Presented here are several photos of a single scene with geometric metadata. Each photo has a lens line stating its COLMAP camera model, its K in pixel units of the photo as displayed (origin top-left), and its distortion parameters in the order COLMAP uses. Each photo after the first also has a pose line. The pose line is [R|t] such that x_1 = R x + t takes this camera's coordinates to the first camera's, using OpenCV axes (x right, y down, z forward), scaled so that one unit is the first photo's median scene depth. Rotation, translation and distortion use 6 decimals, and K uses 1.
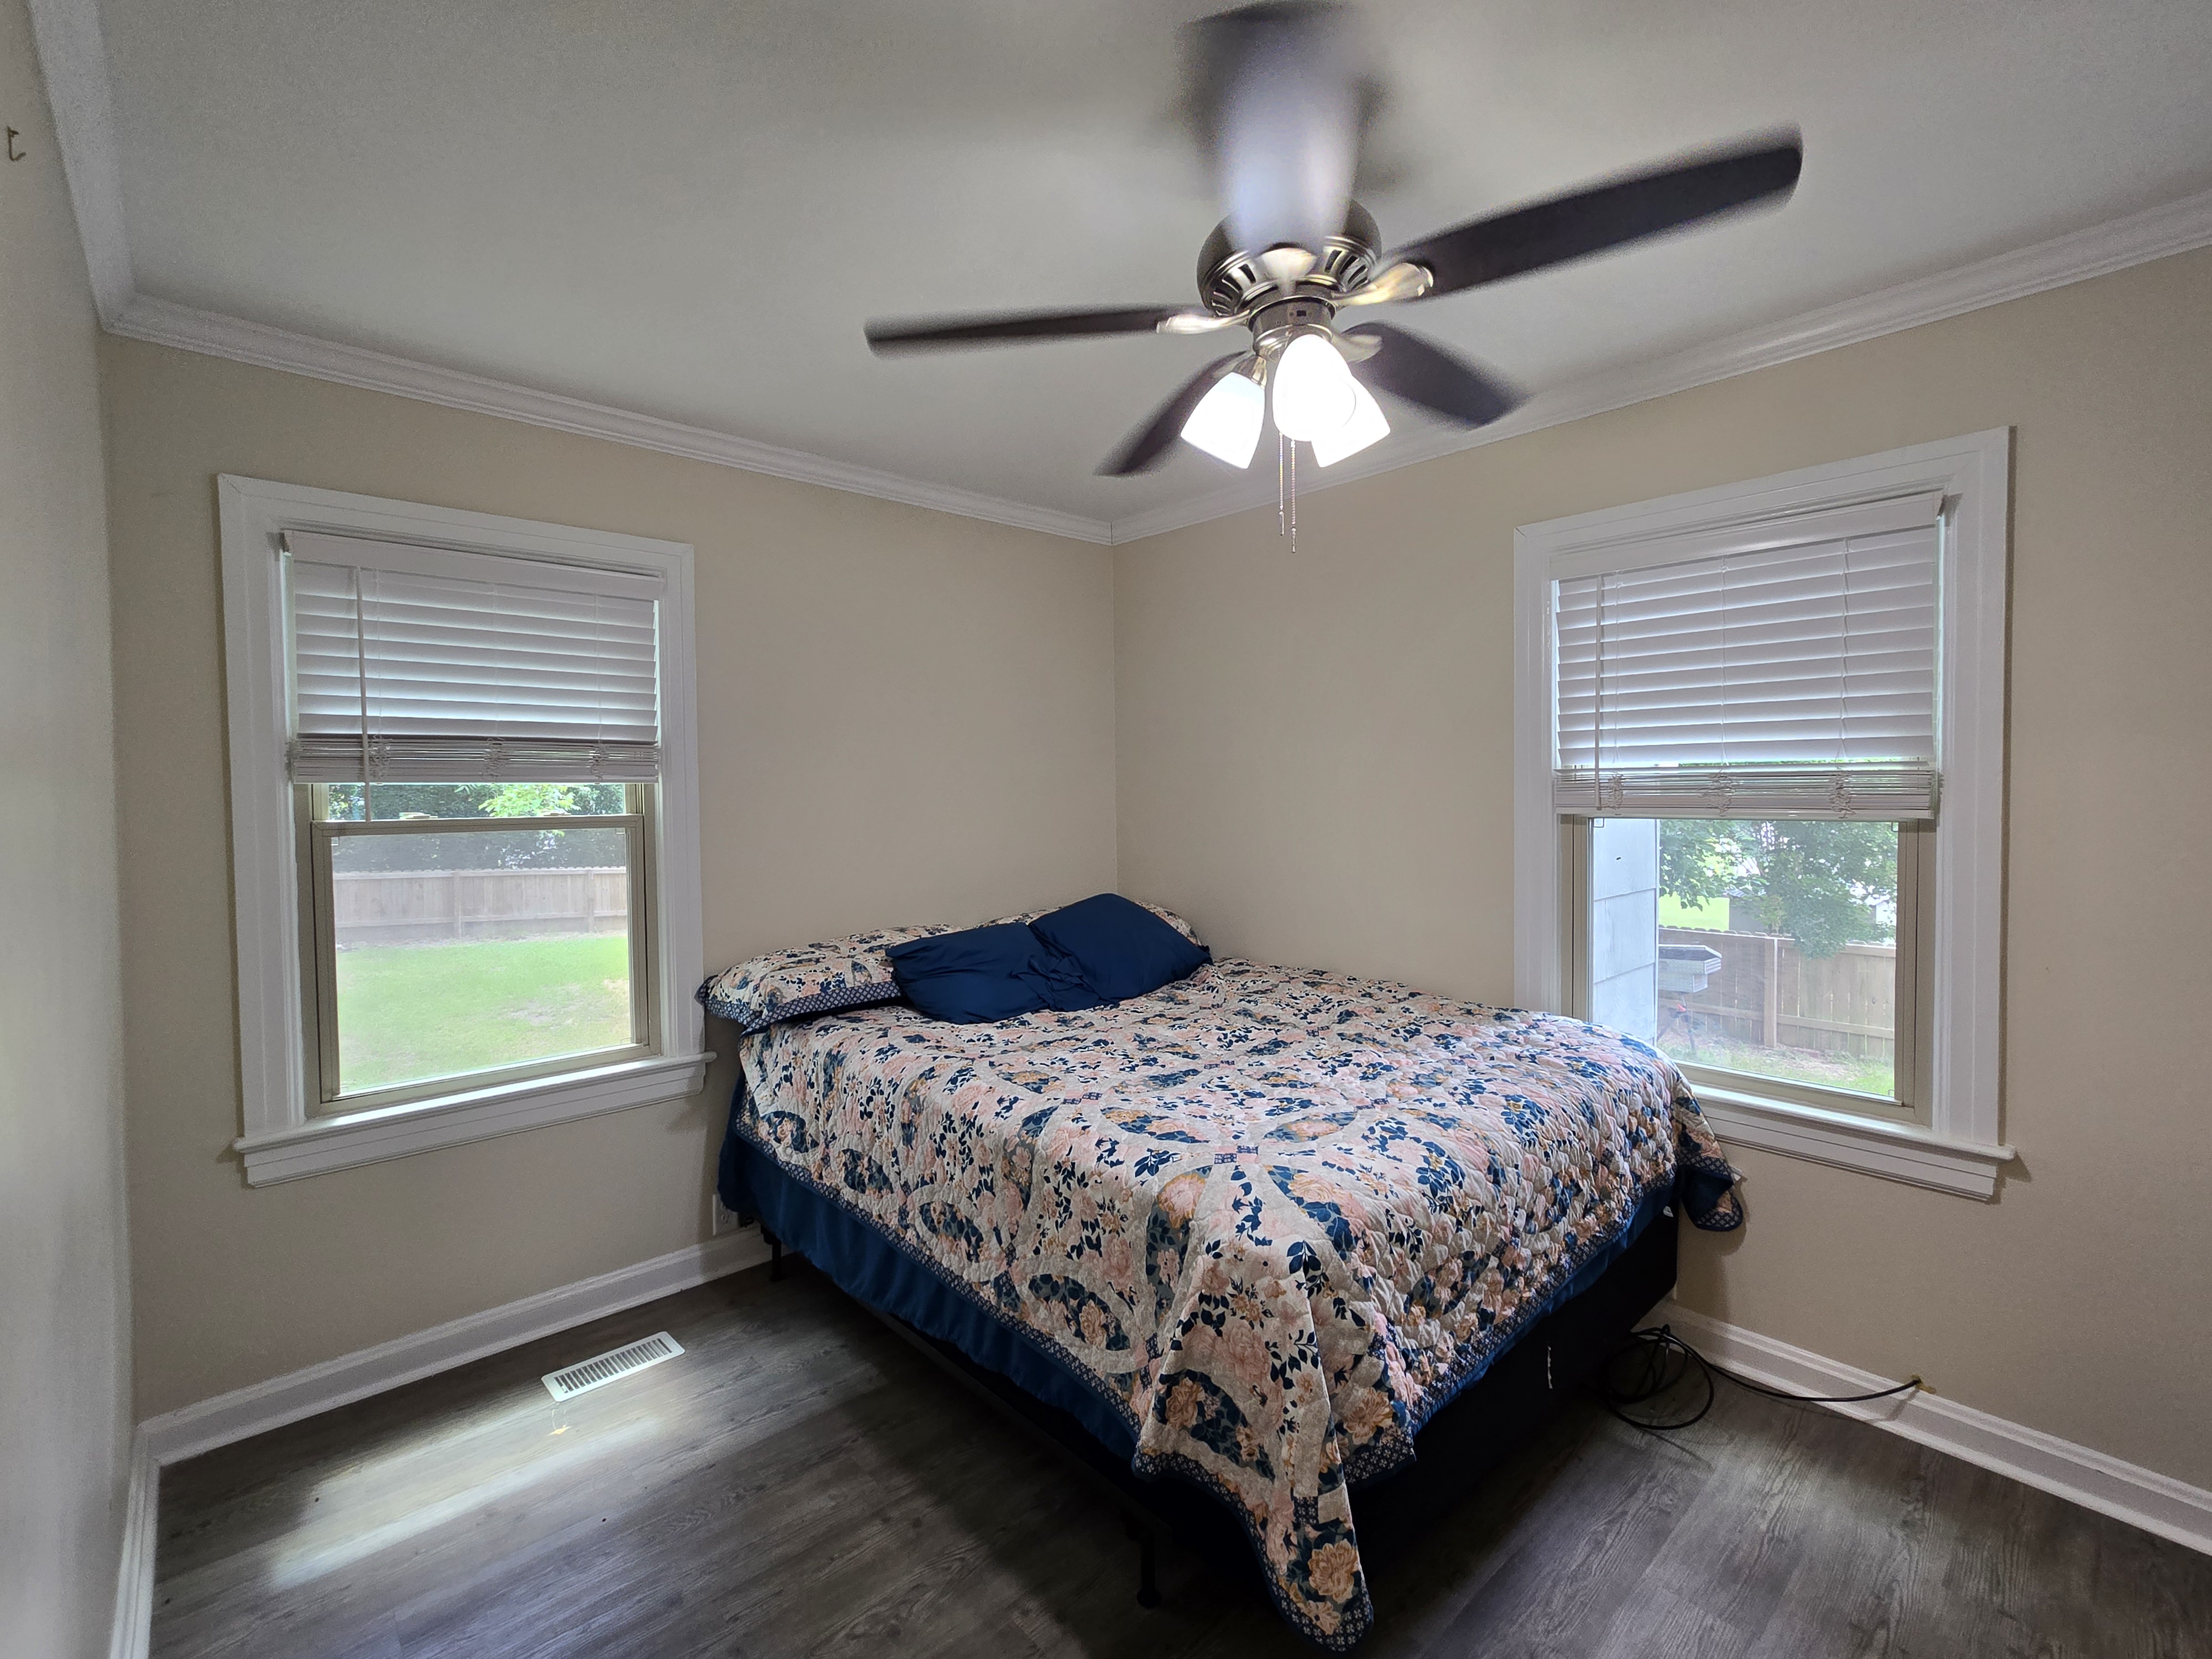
lens RADIAL K [[984.2, 0, 1109.6], [0, 984.2, 828.7], [0, 0, 1]] dist [-0.005494, 0.006154]
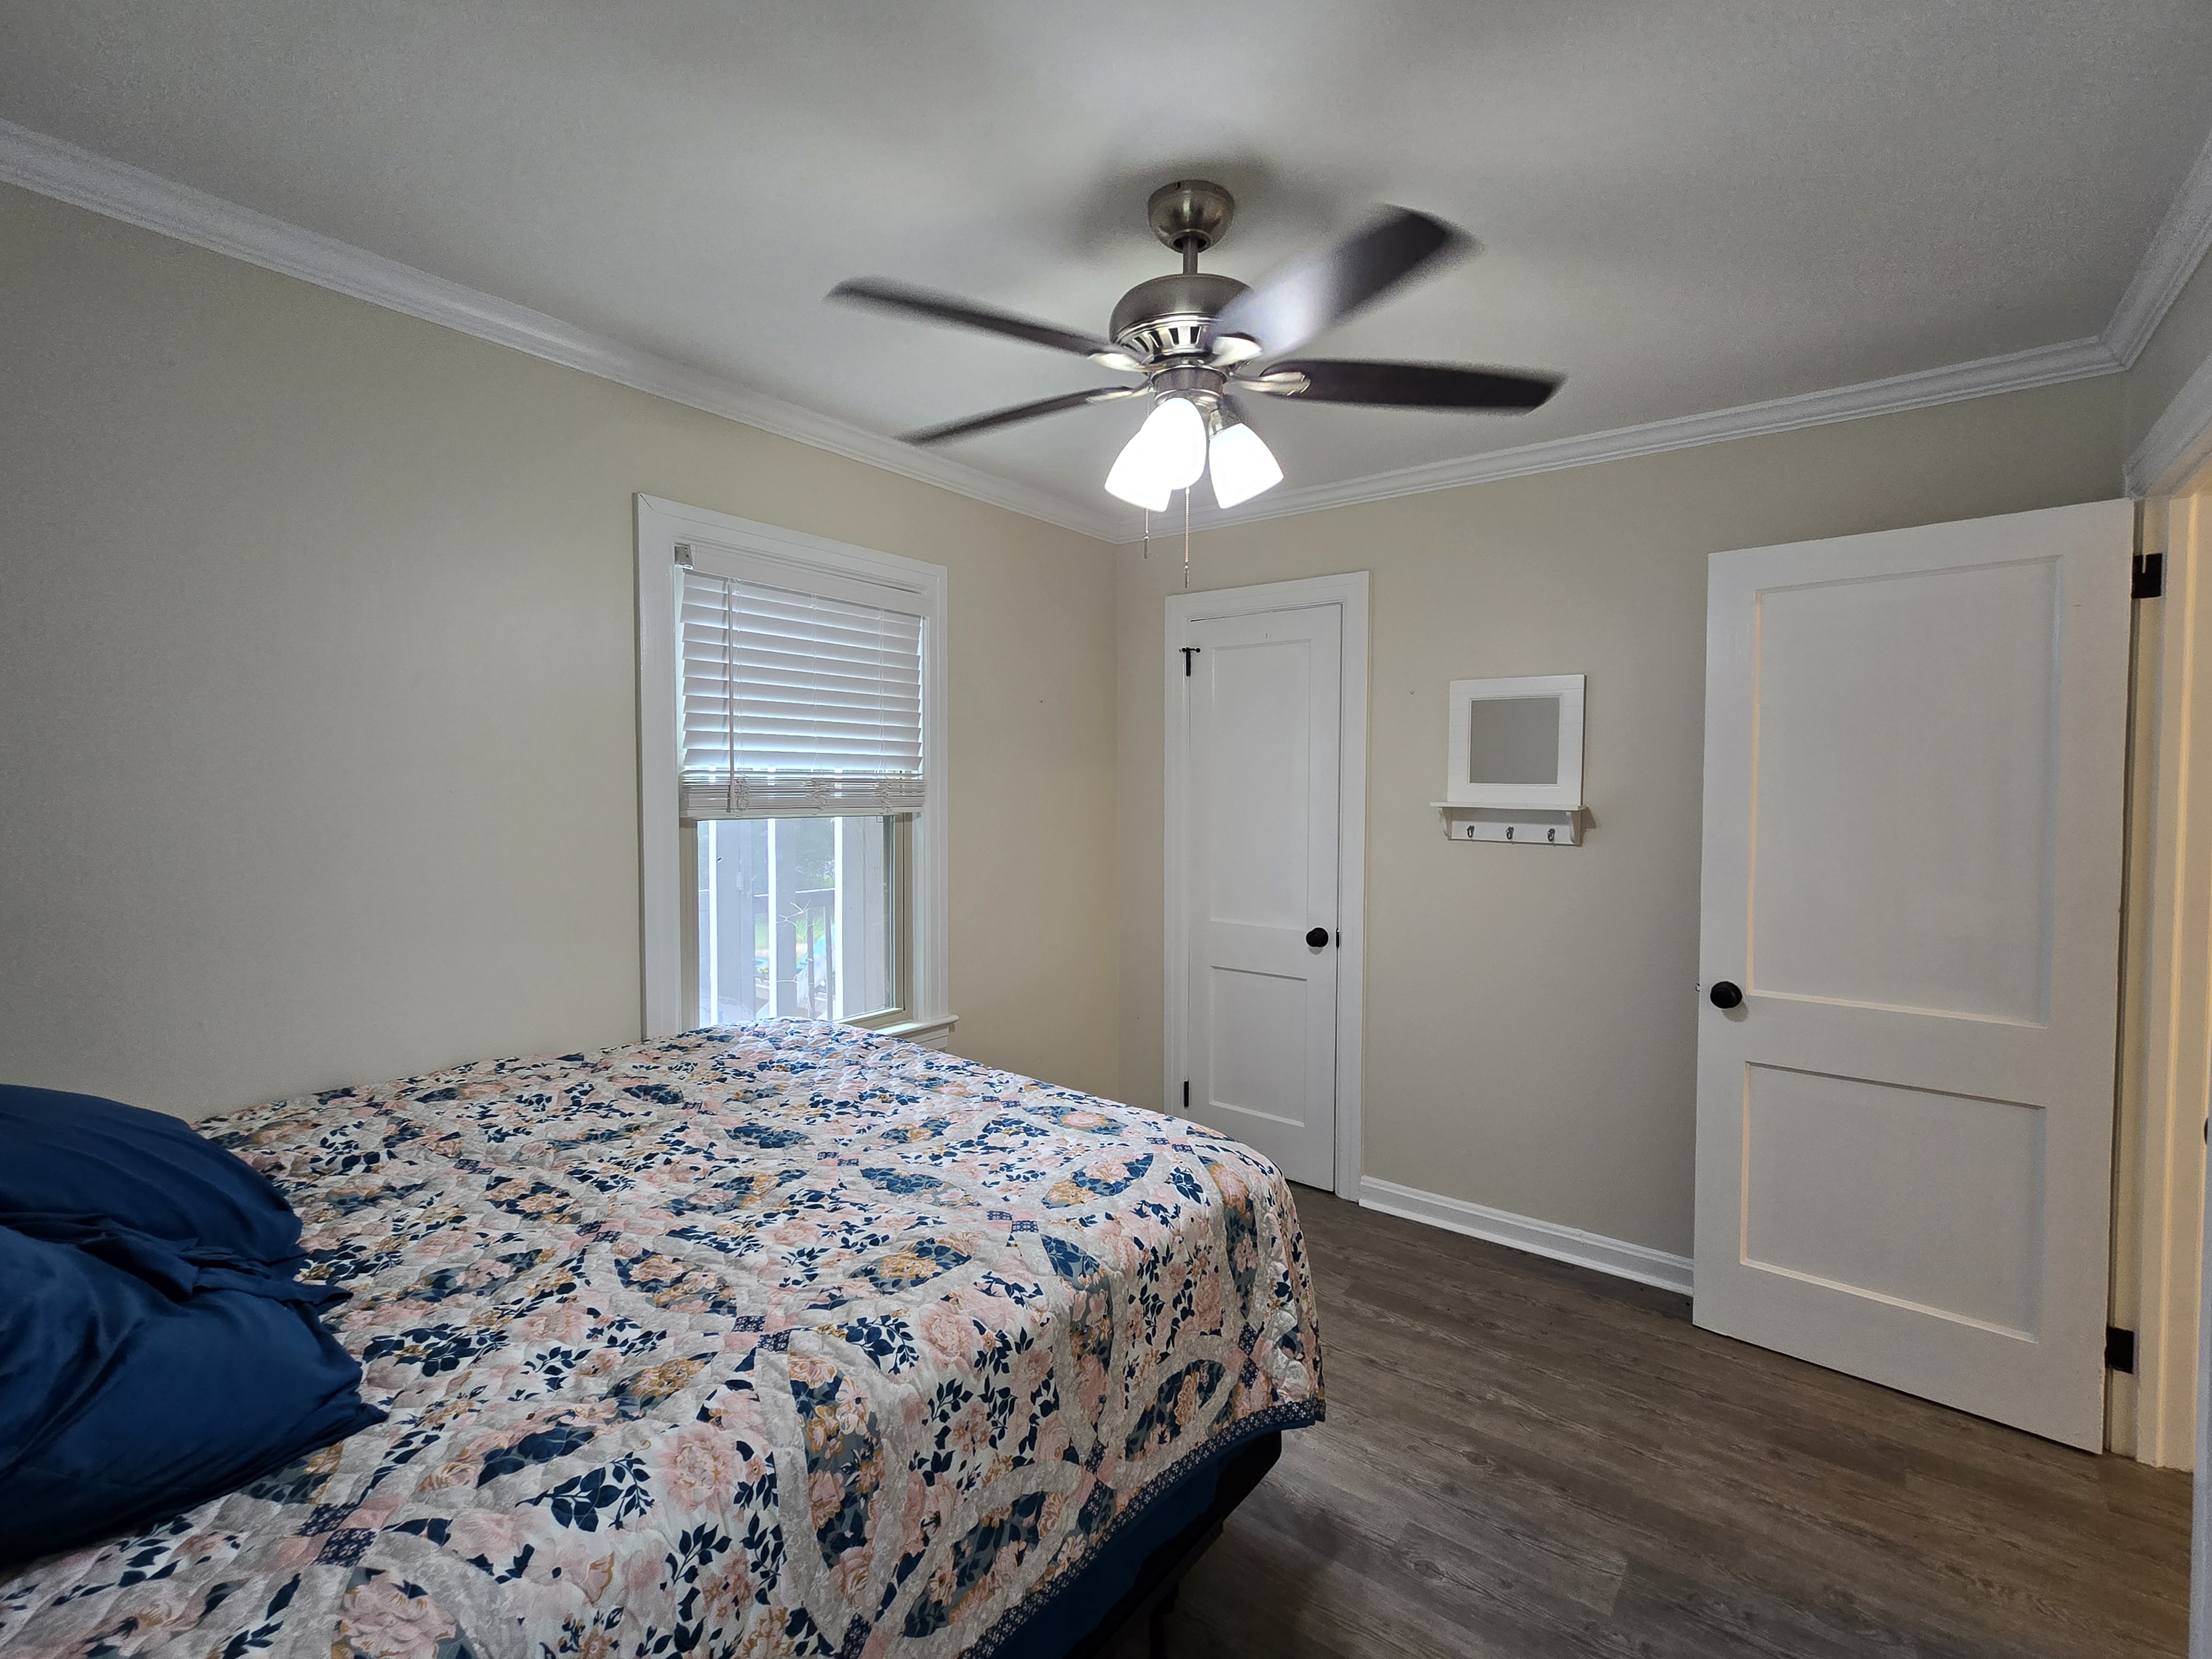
lens RADIAL K [[984.2, 0, 1111.1], [0, 984.2, 824.1], [0, 0, 1]] dist [-0.005494, 0.006154]
pose [[-0.171128, -0.032111, 0.984725, -0.731324], [0.026596, 0.998954, 0.037197, -0.043317], [-0.984890, 0.032555, -0.170095, 1.018363]]
